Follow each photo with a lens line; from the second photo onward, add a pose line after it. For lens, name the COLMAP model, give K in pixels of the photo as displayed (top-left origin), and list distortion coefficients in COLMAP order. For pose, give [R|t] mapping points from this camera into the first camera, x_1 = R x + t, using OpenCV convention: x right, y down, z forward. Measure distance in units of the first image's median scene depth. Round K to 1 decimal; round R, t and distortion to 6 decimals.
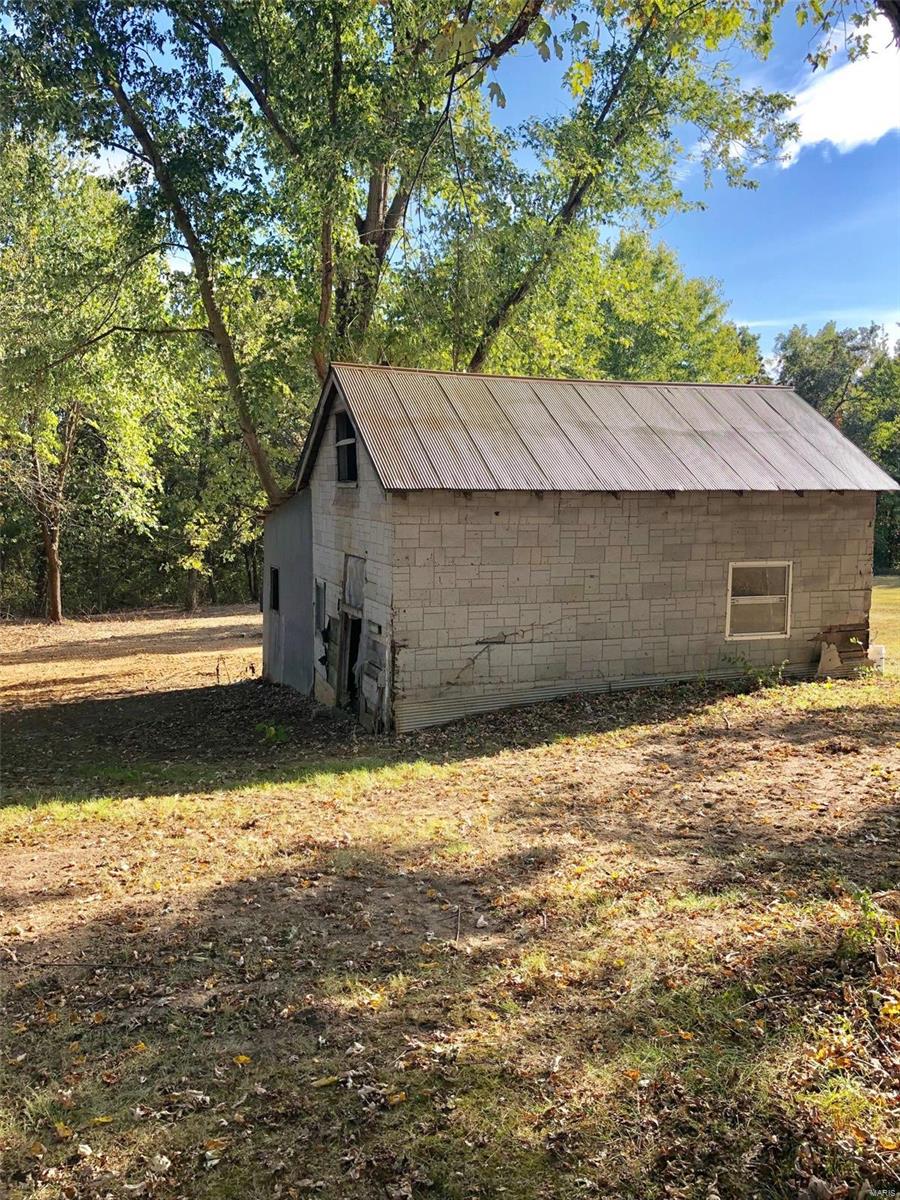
lens RADIAL K [[971.3, 0, 463.6], [0, 971.3, 594.9], [0, 0, 1]] dist [0.035248, 0.006690]
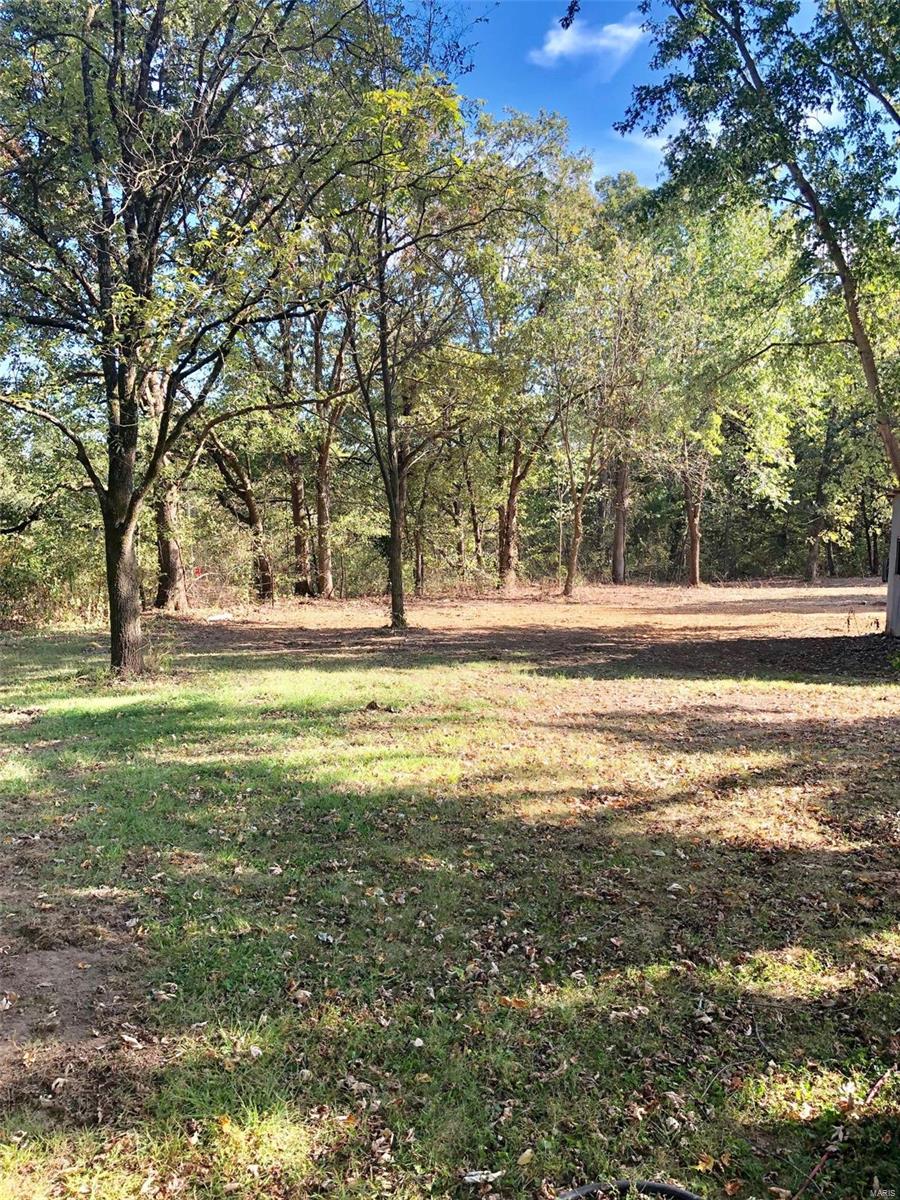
lens RADIAL K [[971.3, 0, 463.6], [0, 971.3, 594.9], [0, 0, 1]] dist [0.035248, 0.006690]
pose [[0.820650, 0.042377, -0.569858, 0.032660], [-0.027193, 0.999013, 0.035130, 0.009791], [0.570784, -0.013334, 0.820992, -0.192597]]
